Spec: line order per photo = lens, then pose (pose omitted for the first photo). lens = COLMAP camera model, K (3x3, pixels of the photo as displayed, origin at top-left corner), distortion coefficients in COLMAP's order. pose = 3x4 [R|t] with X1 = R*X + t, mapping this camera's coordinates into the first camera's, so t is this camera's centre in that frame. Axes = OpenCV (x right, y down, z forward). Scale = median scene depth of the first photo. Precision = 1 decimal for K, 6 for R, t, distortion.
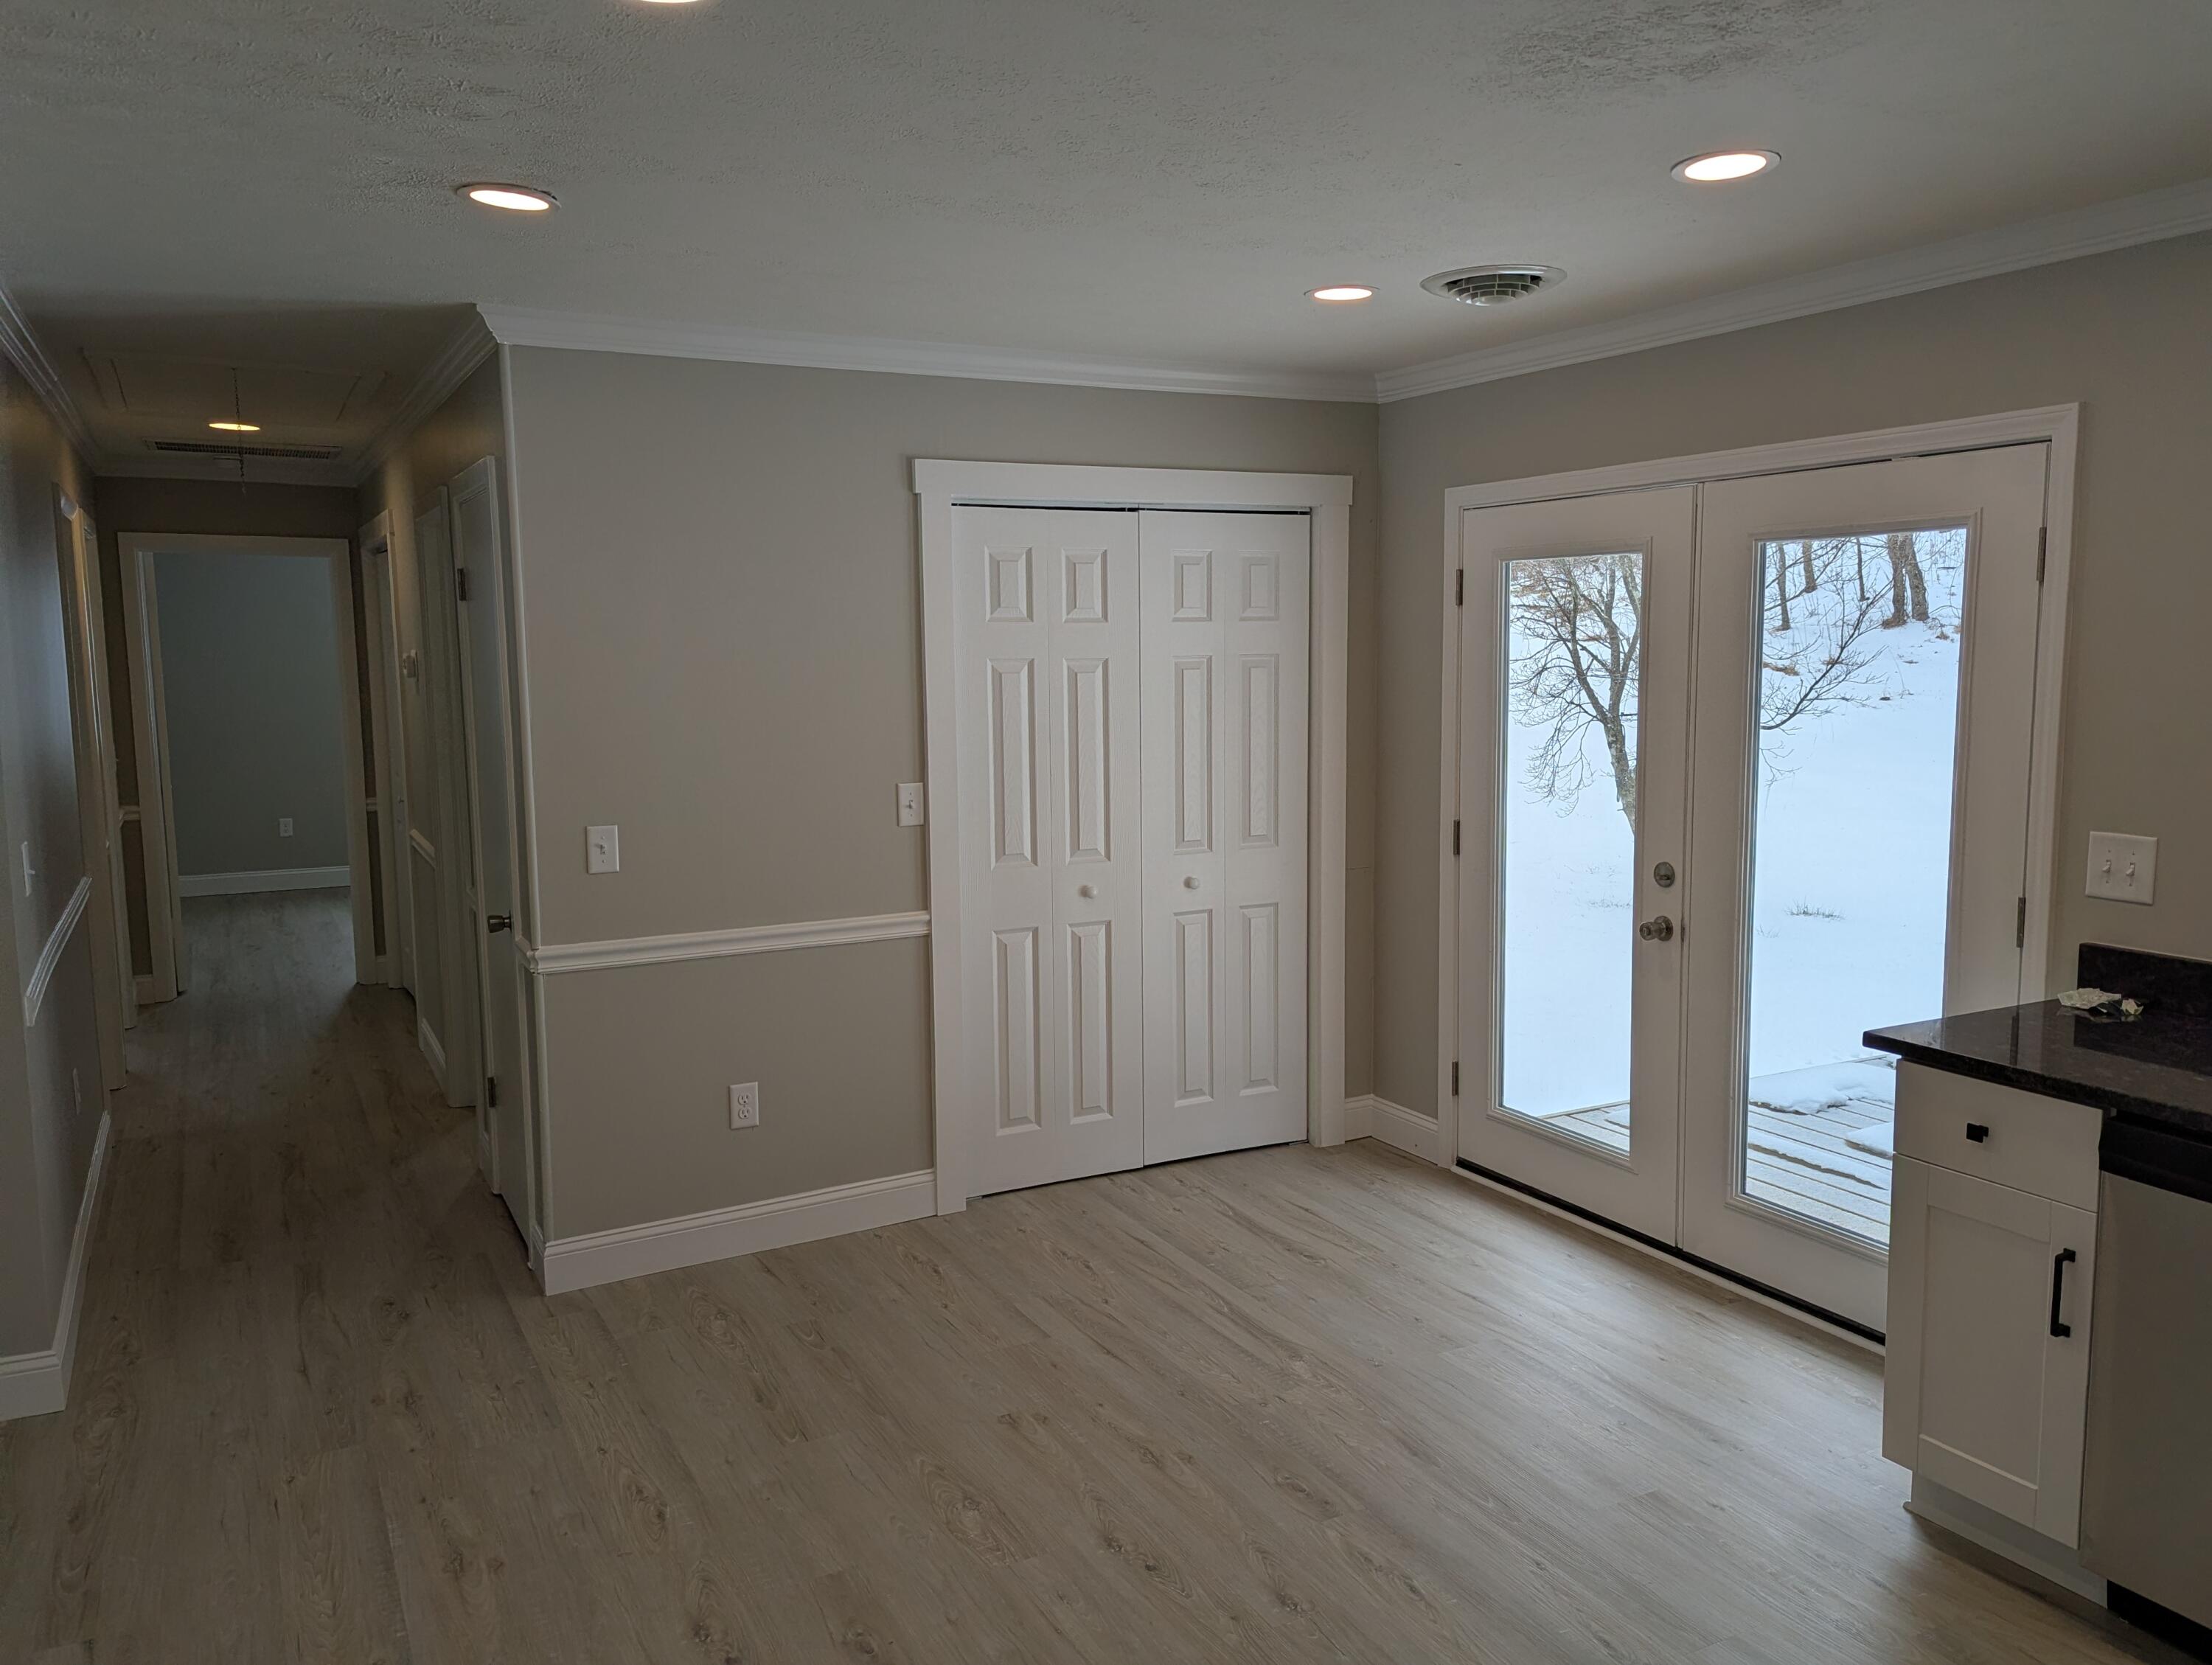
lens RADIAL K [[1669.5, 0, 1101.4], [0, 1669.5, 825.2], [0, 0, 1]] dist [0.072879, -0.076487]
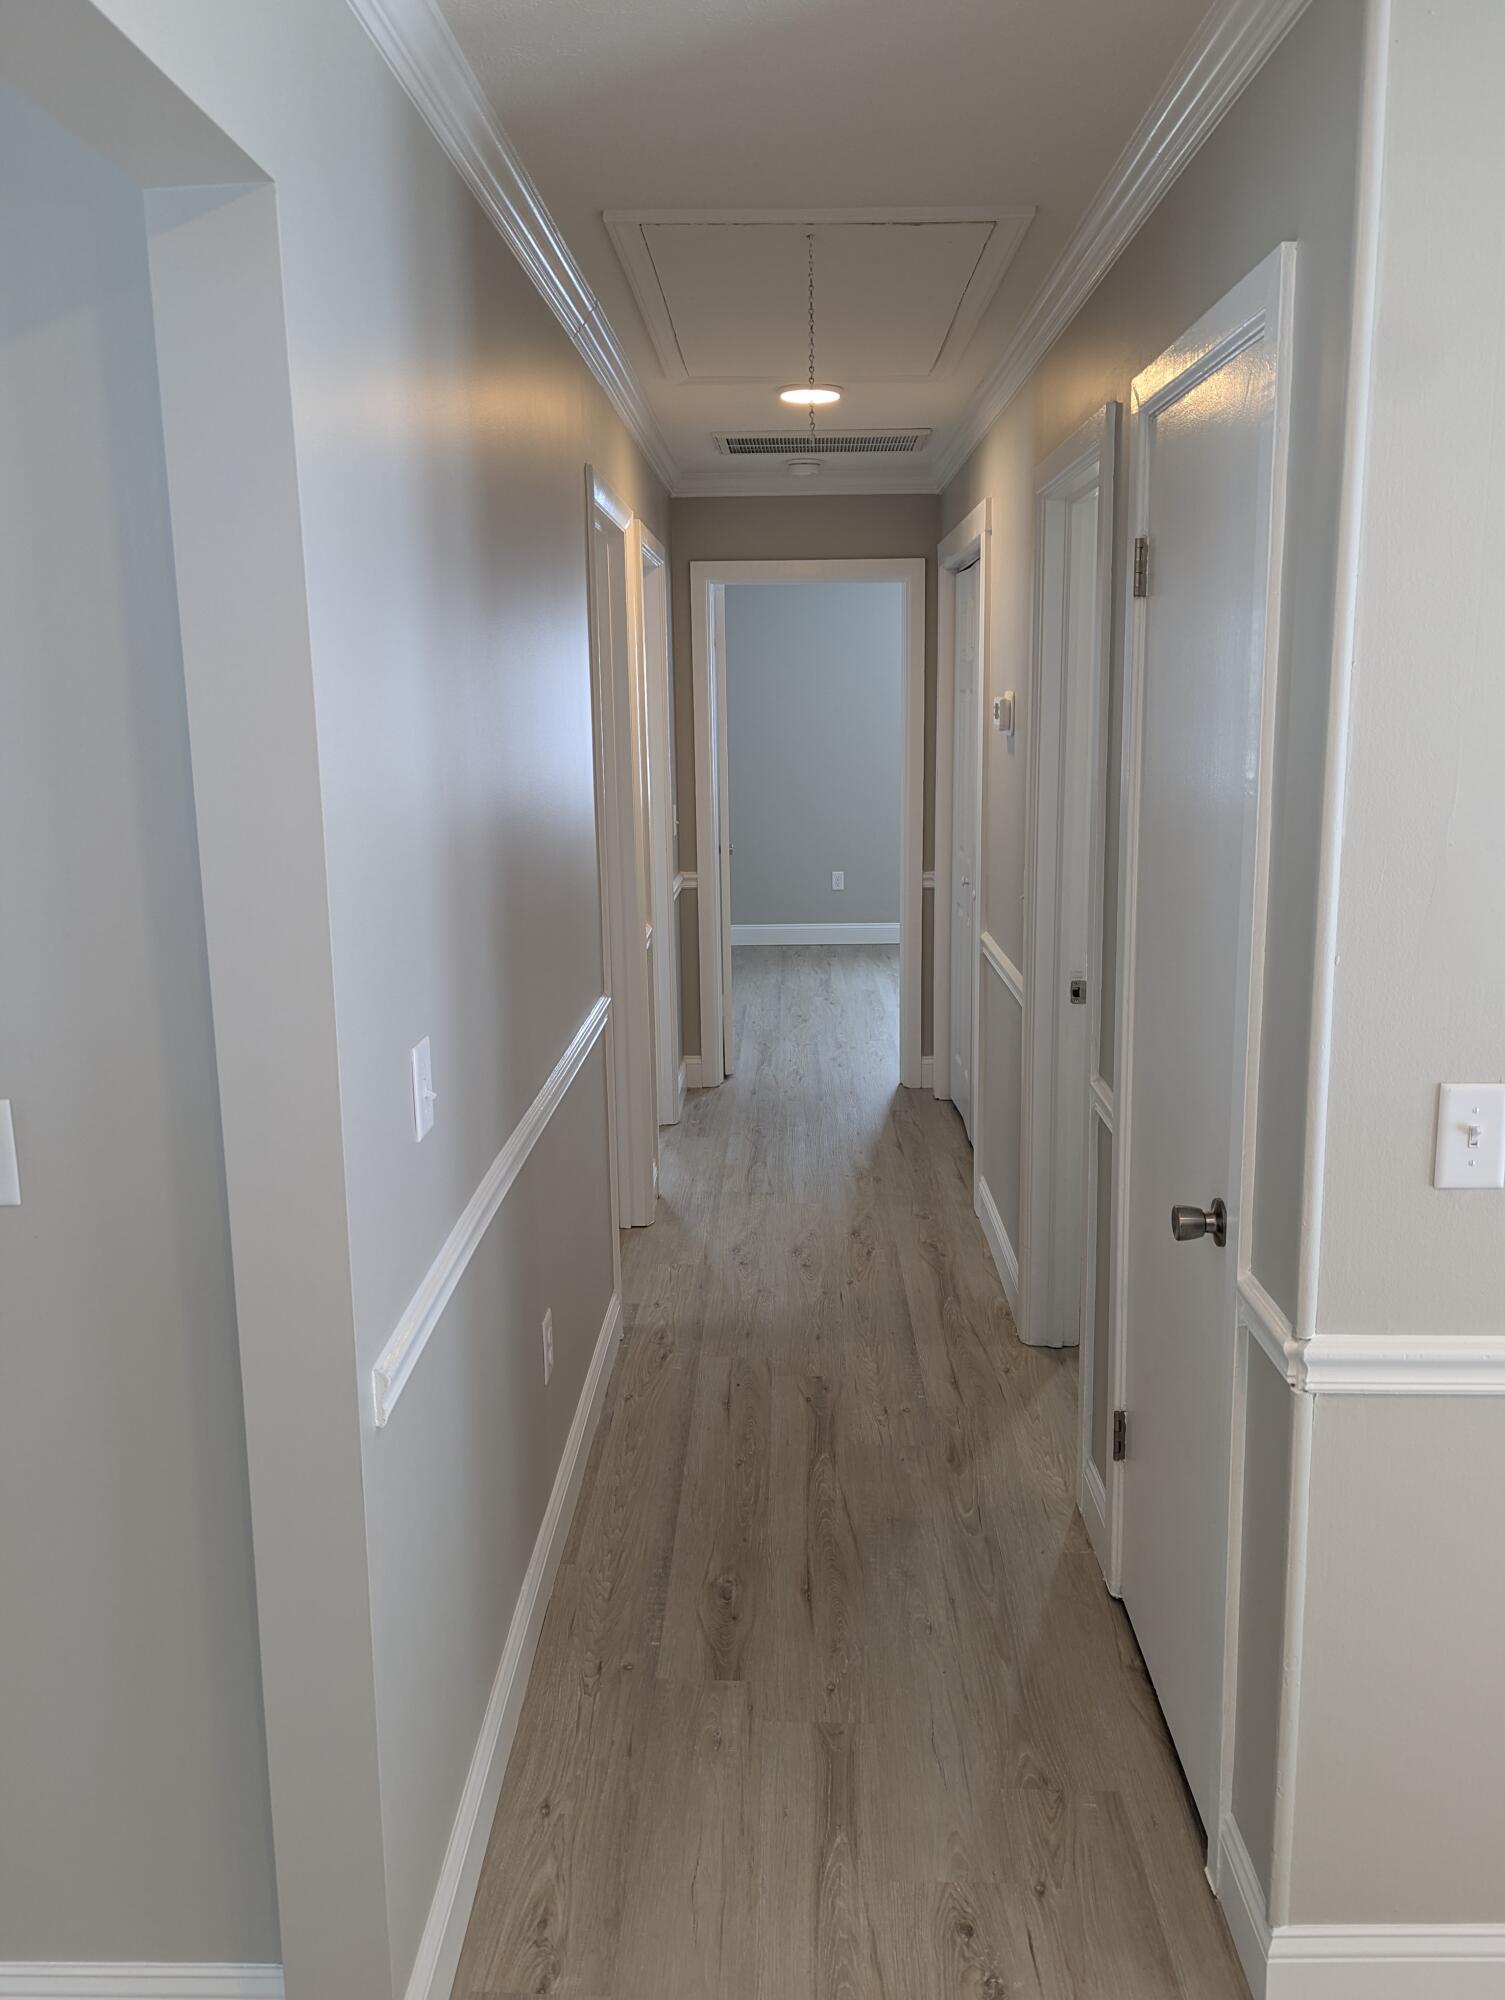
lens RADIAL K [[1473.0, 0, 728.6], [0, 1473.0, 1045.4], [0, 0, 1]] dist [0.025215, -0.002382]
pose [[0.865723, 0.109192, -0.488468, -0.184416], [-0.045516, 0.989045, 0.140421, -0.036701], [0.498450, -0.099333, 0.861209, 0.376308]]
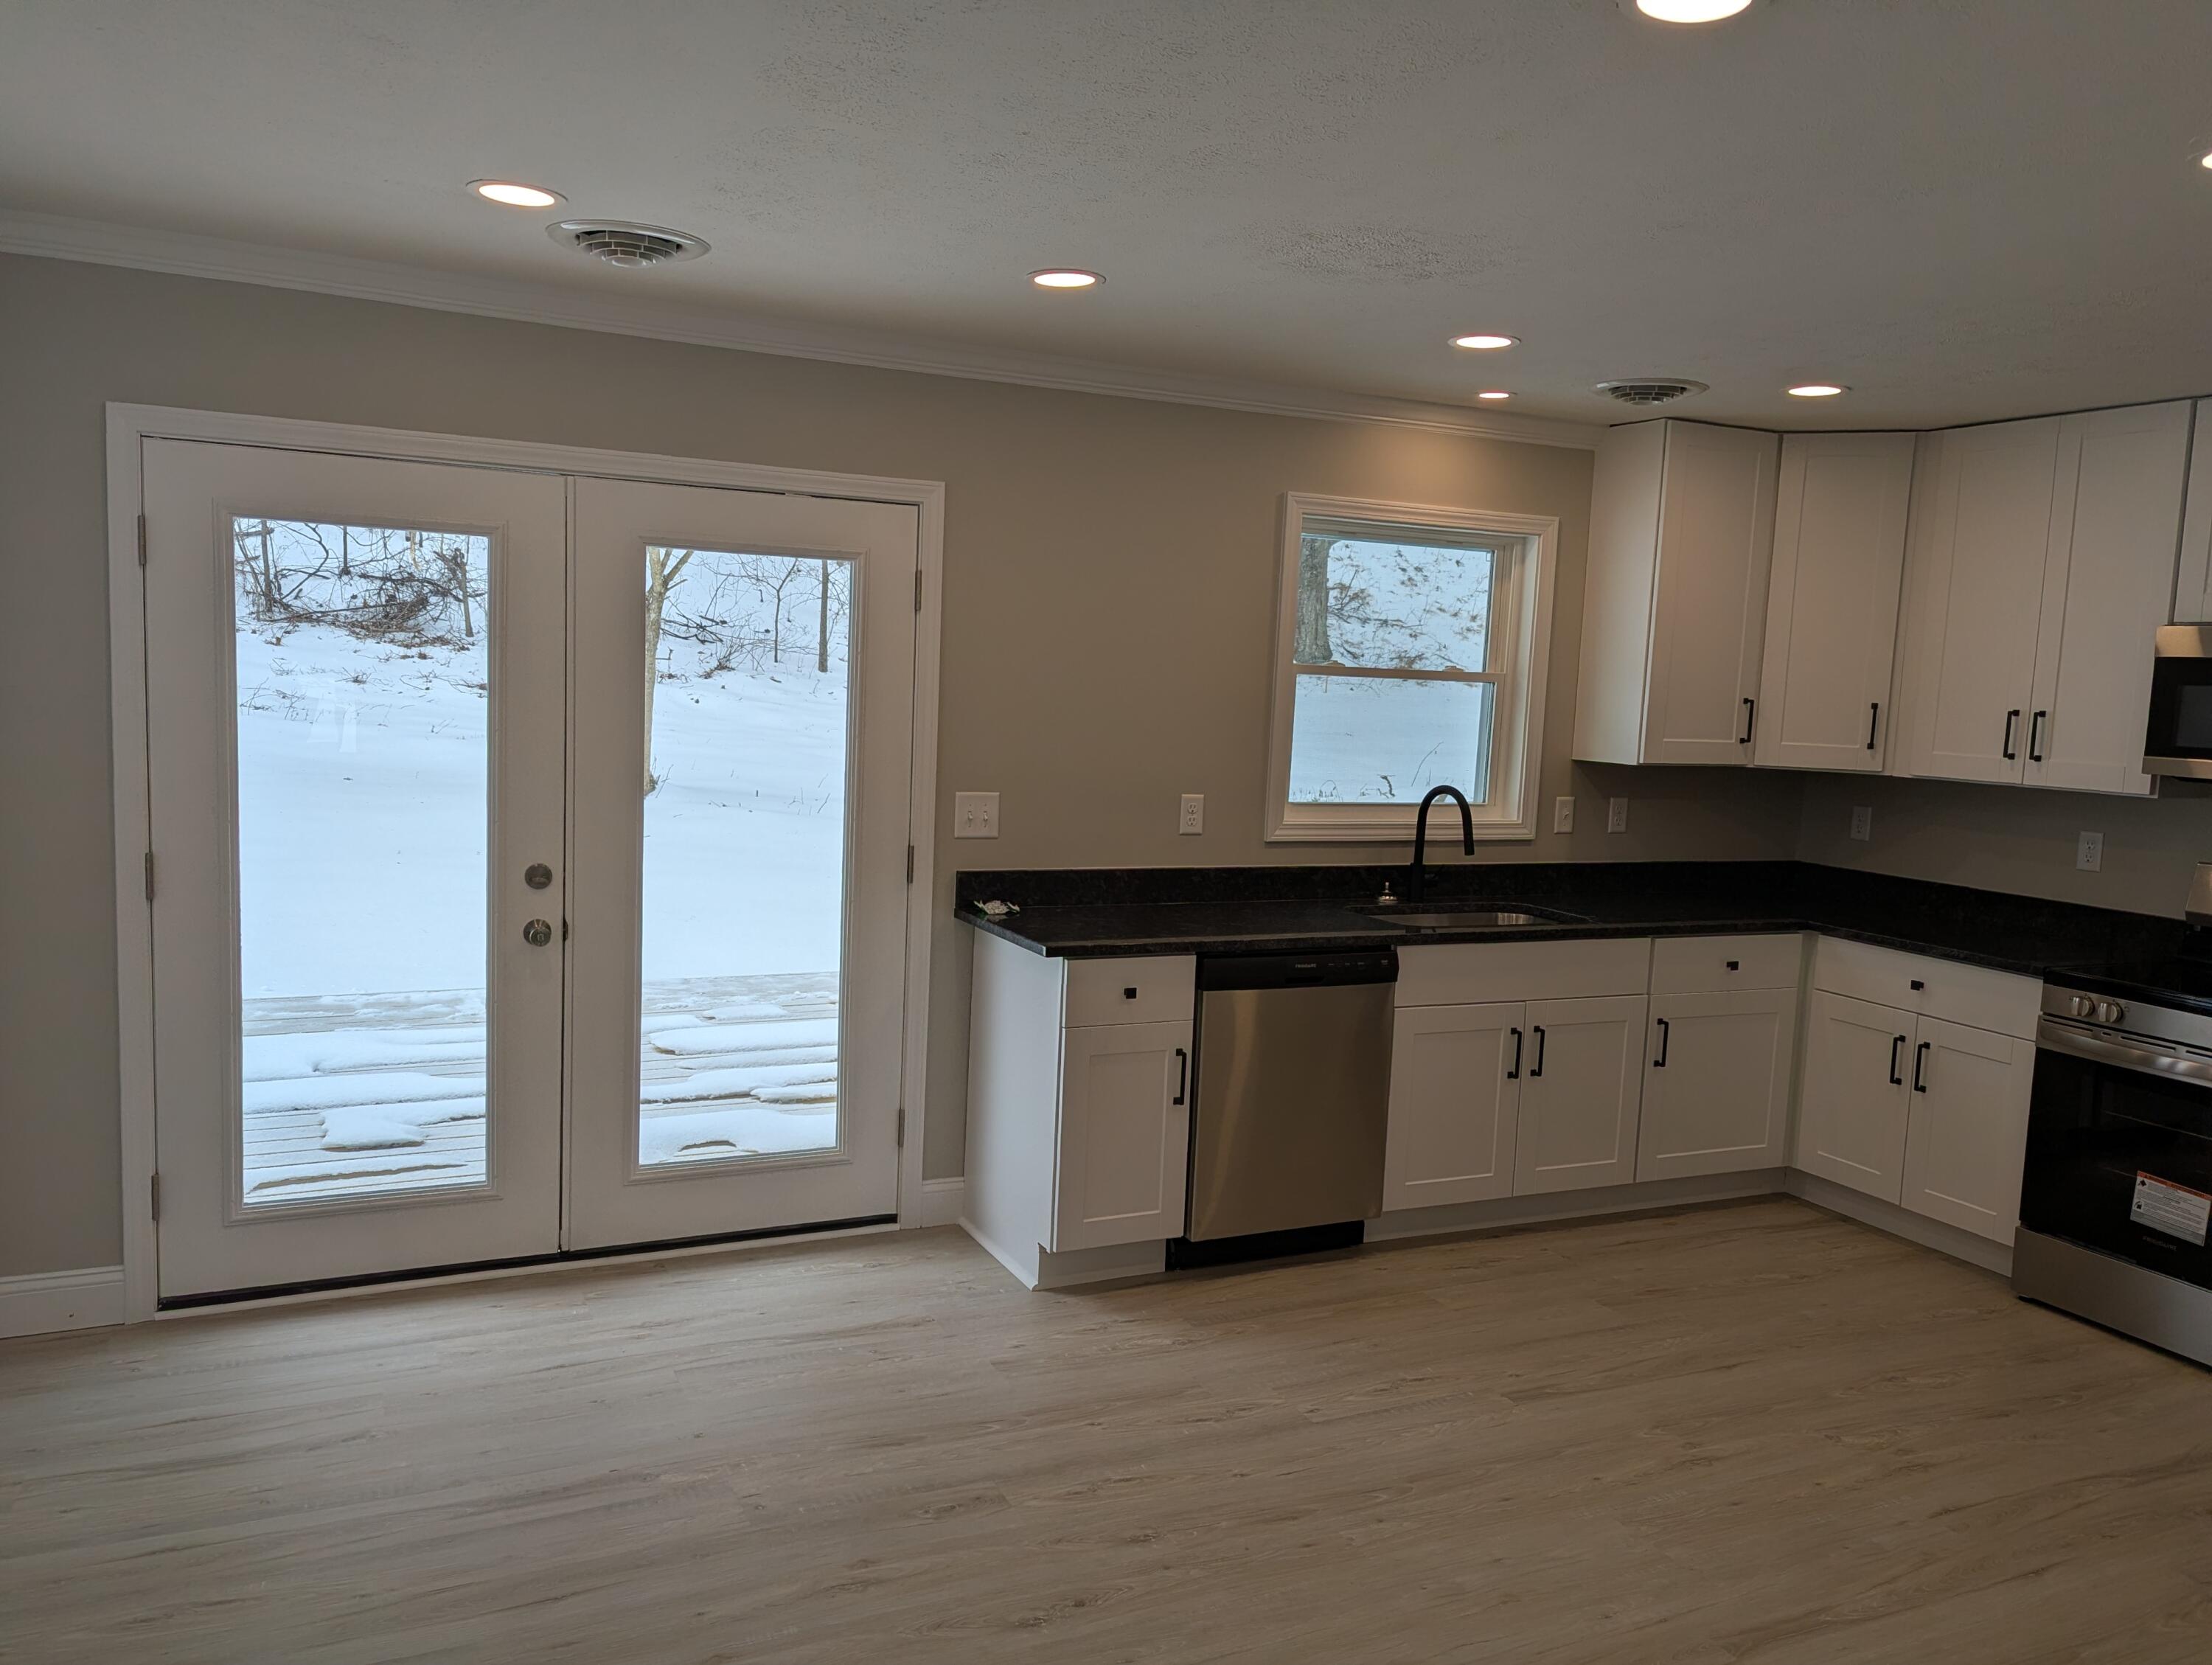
lens RADIAL K [[1669.5, 0, 1111.5], [0, 1669.5, 853.8], [0, 0, 1]] dist [0.072879, -0.076487]
pose [[0.028434, -0.096956, 0.994882, -0.680418], [0.069765, 0.993050, 0.094784, -0.057872], [-0.997158, 0.066713, 0.035001, 0.705574]]
